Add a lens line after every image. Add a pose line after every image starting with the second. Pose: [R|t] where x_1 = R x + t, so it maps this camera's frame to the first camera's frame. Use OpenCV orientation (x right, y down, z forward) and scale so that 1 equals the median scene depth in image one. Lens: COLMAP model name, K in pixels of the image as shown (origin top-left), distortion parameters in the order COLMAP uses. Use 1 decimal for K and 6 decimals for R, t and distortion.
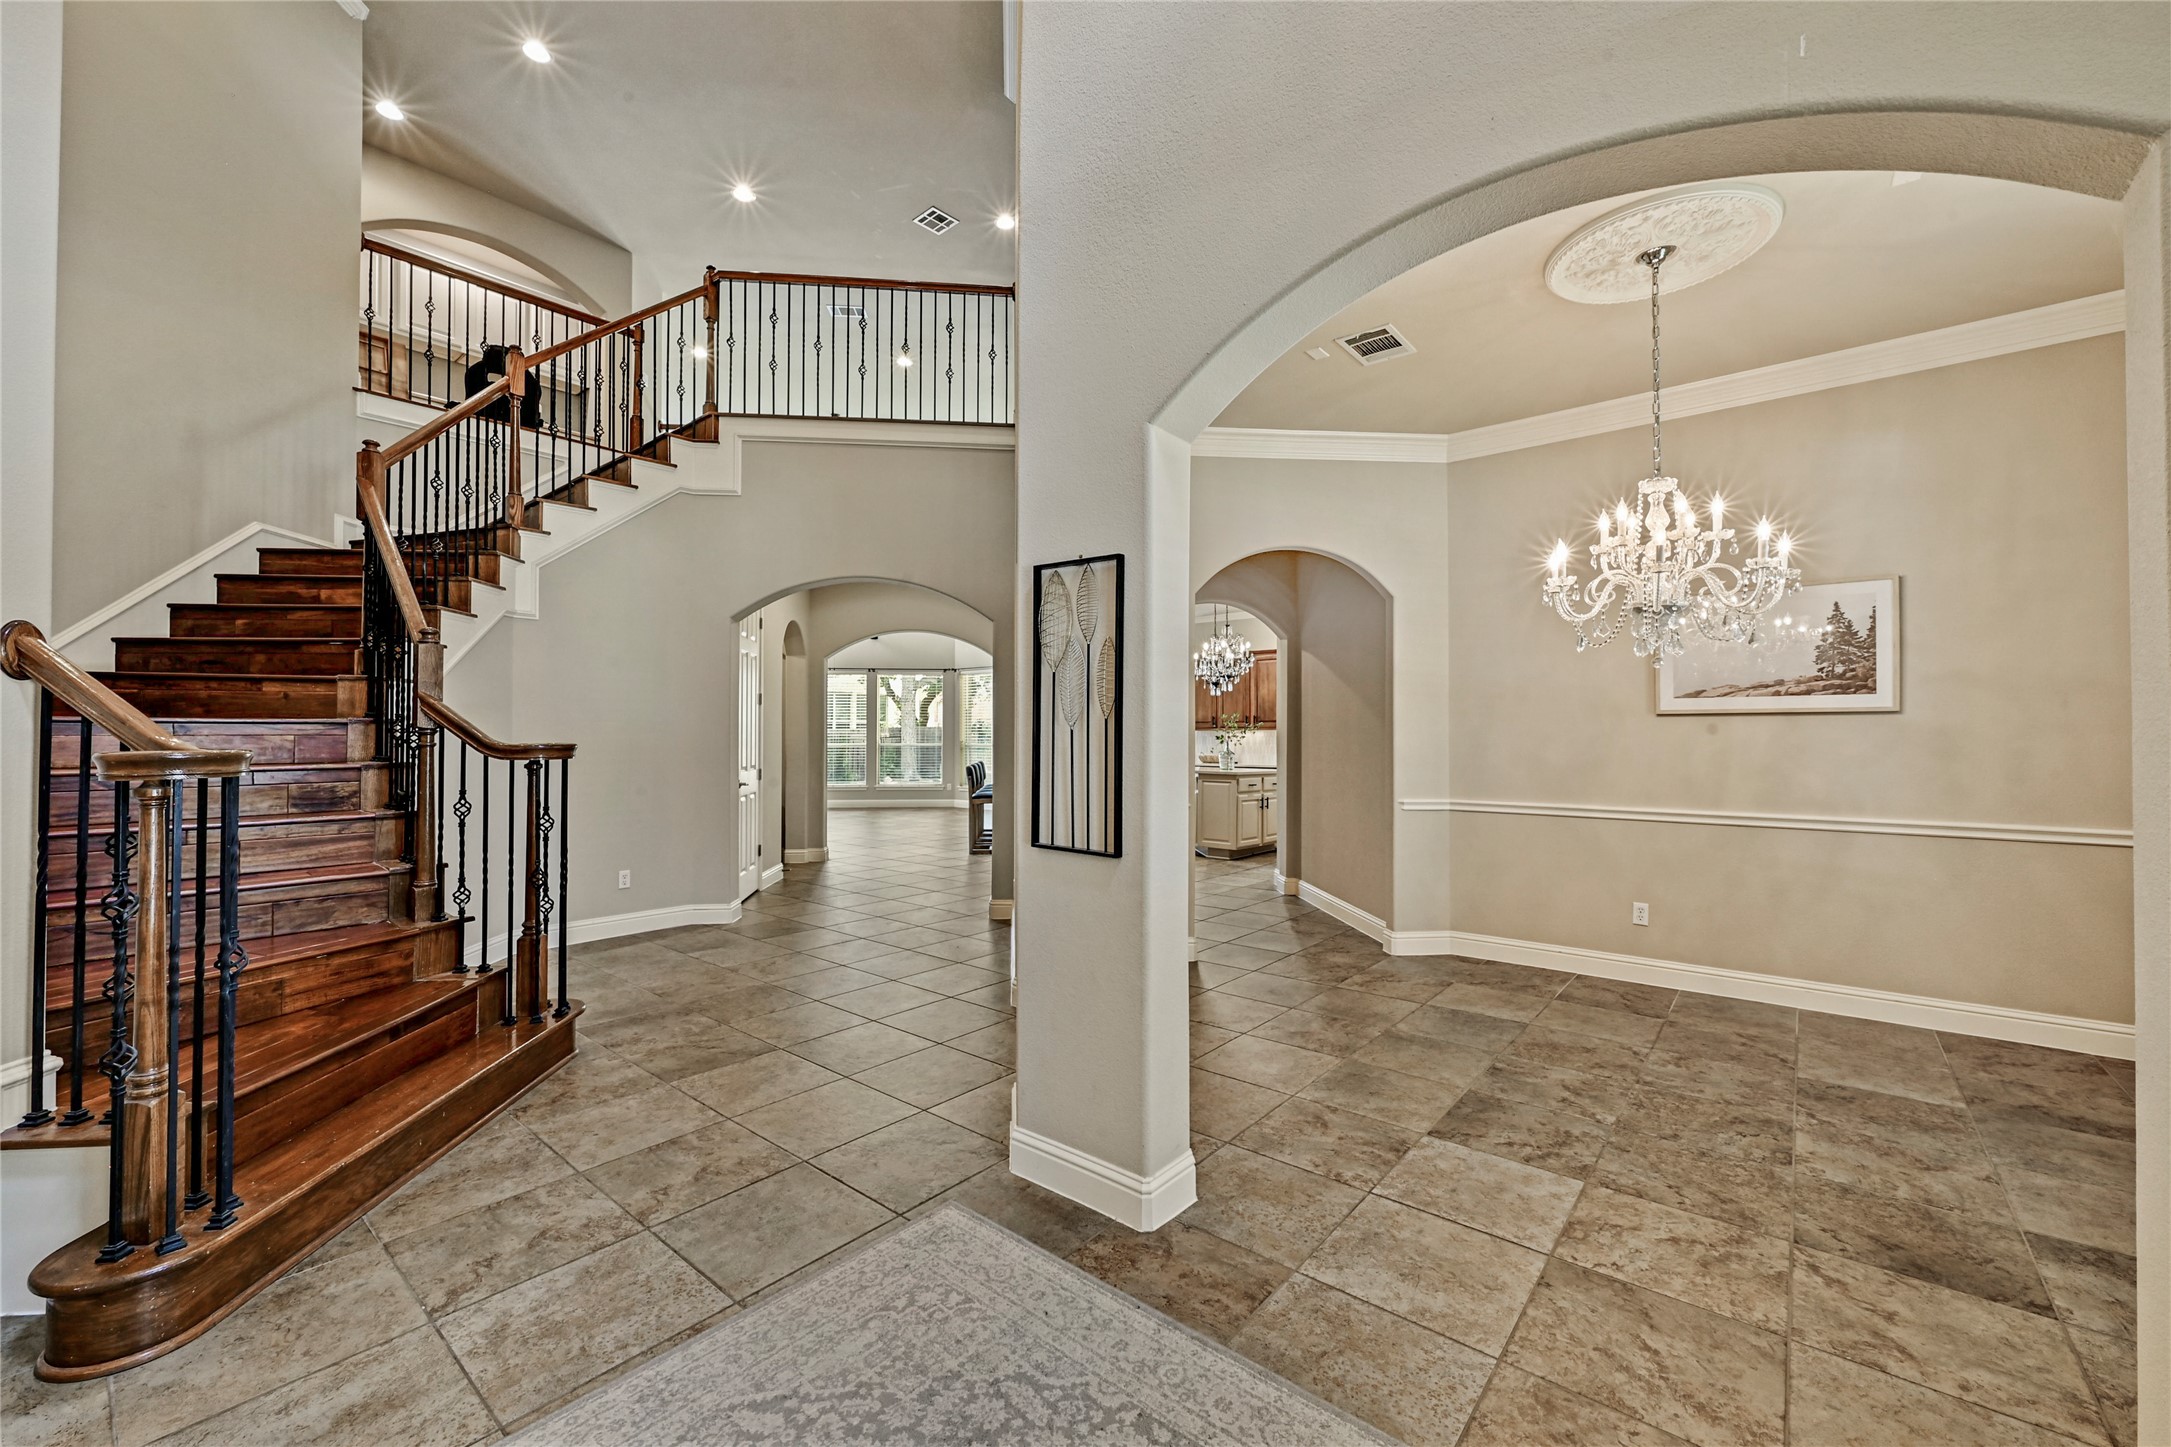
lens RADIAL K [[868.5, 0, 1083.1], [0, 868.5, 720.8], [0, 0, 1]] dist [-0.002009, 0.000516]
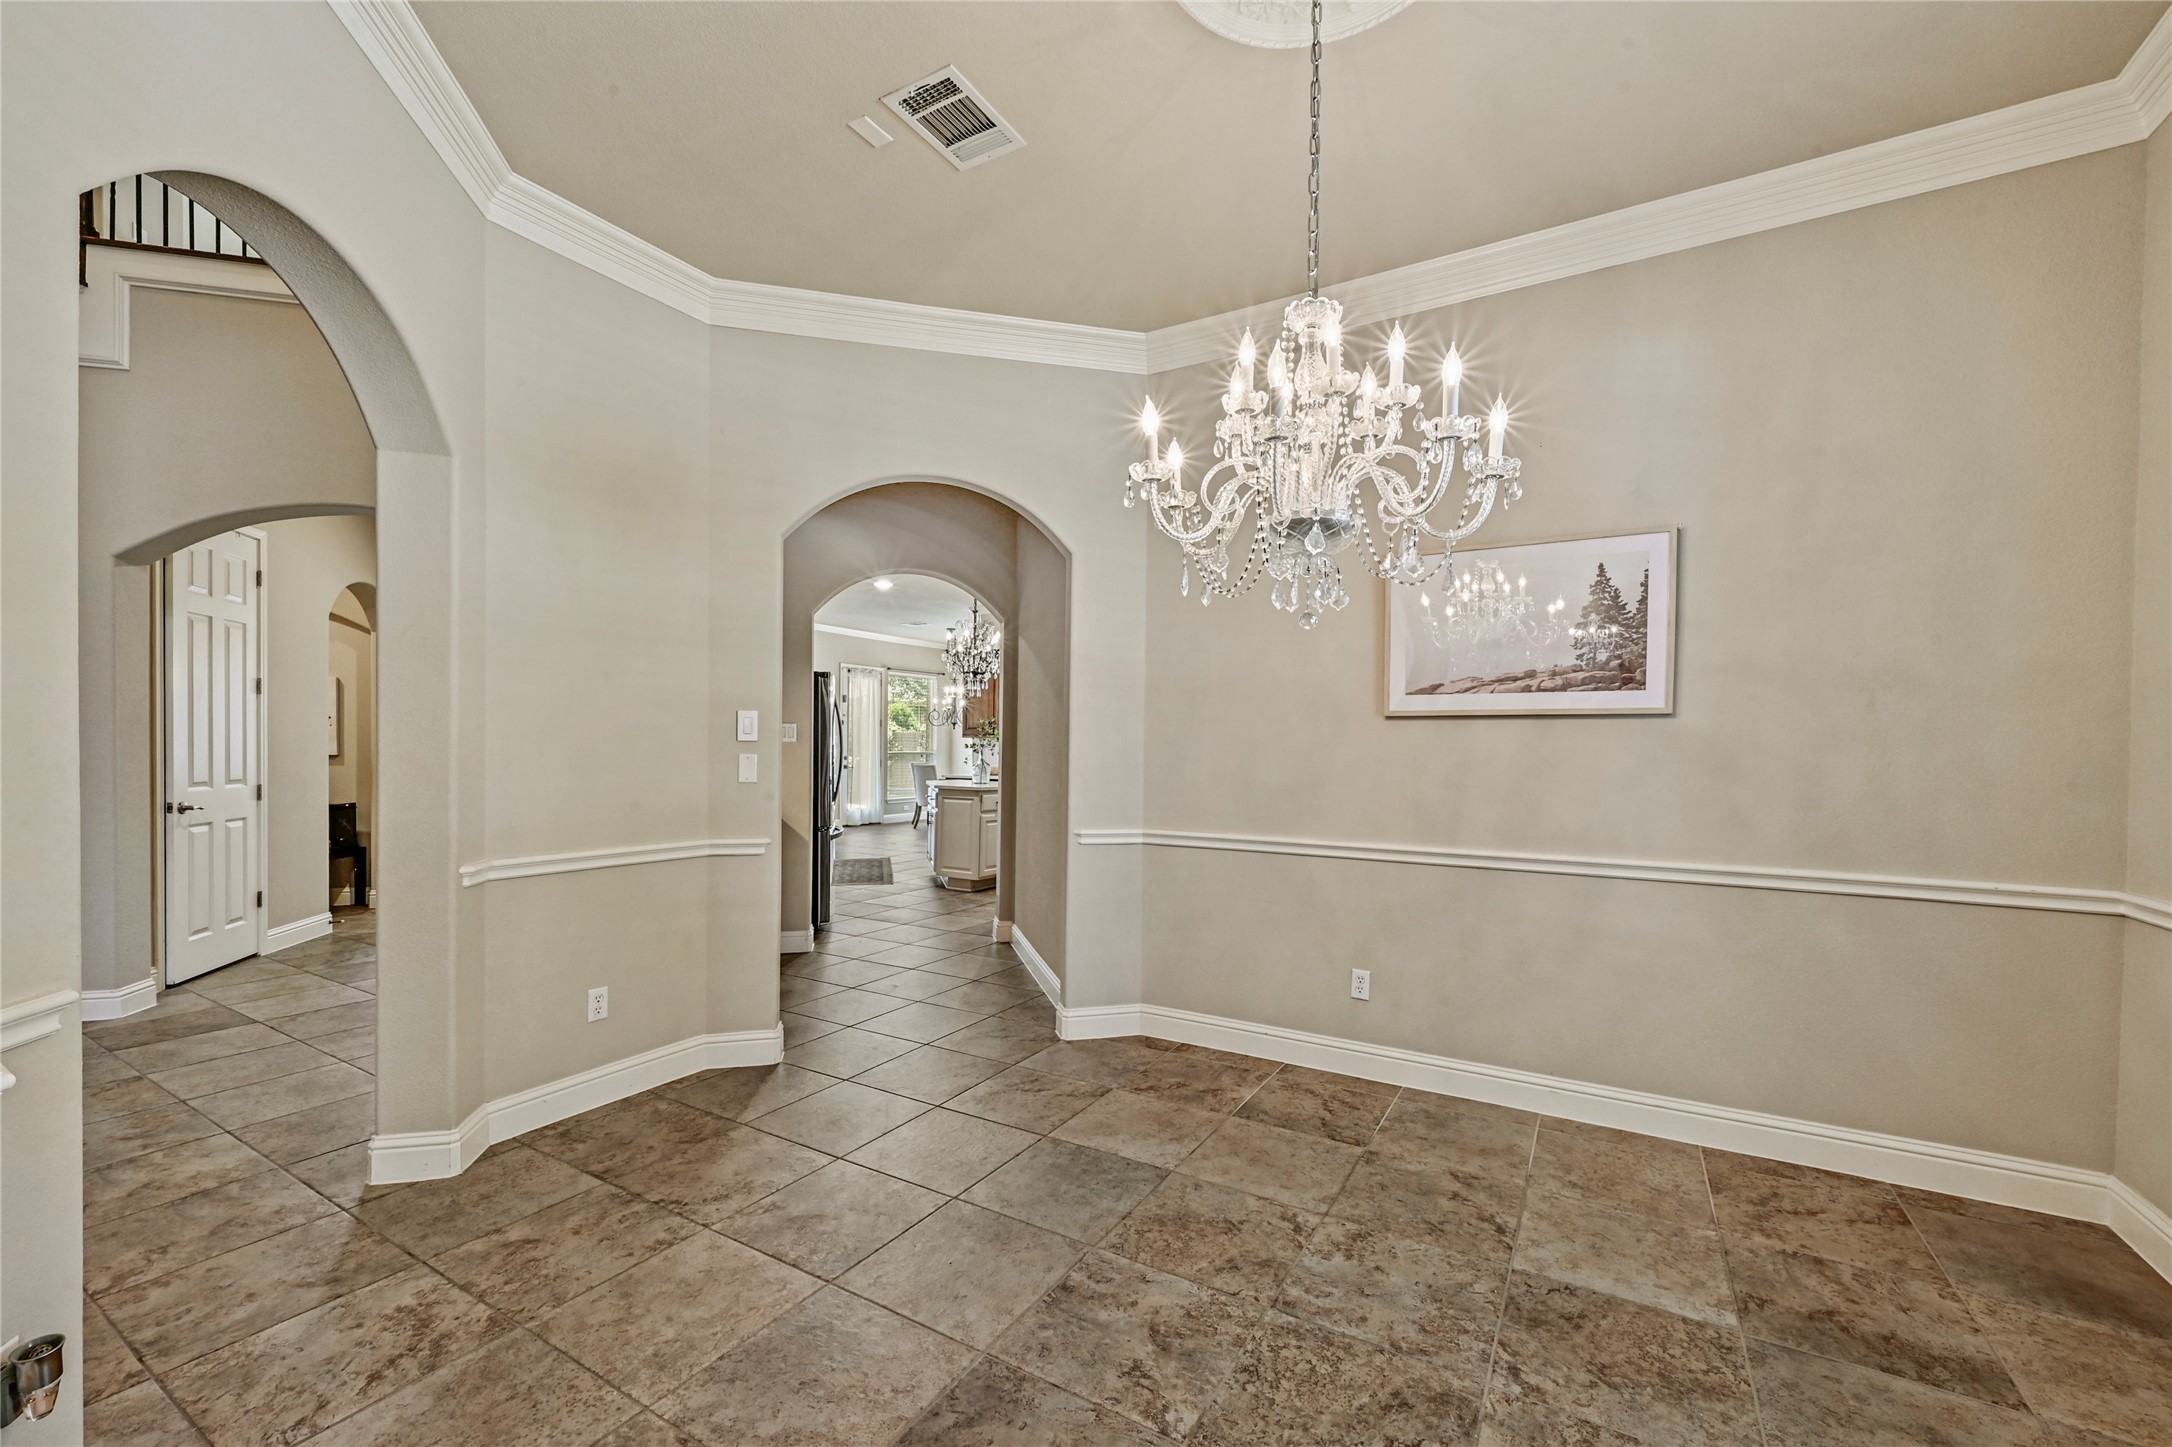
lens RADIAL K [[868.9, 0, 1098.6], [0, 868.9, 756.6], [0, 0, 1]] dist [-0.002009, 0.000516]
pose [[0.987275, 0.006326, 0.158897, 0.340087], [-0.011019, 0.999528, 0.028673, 0.009102], [-0.158640, -0.030059, 0.986879, 0.345401]]
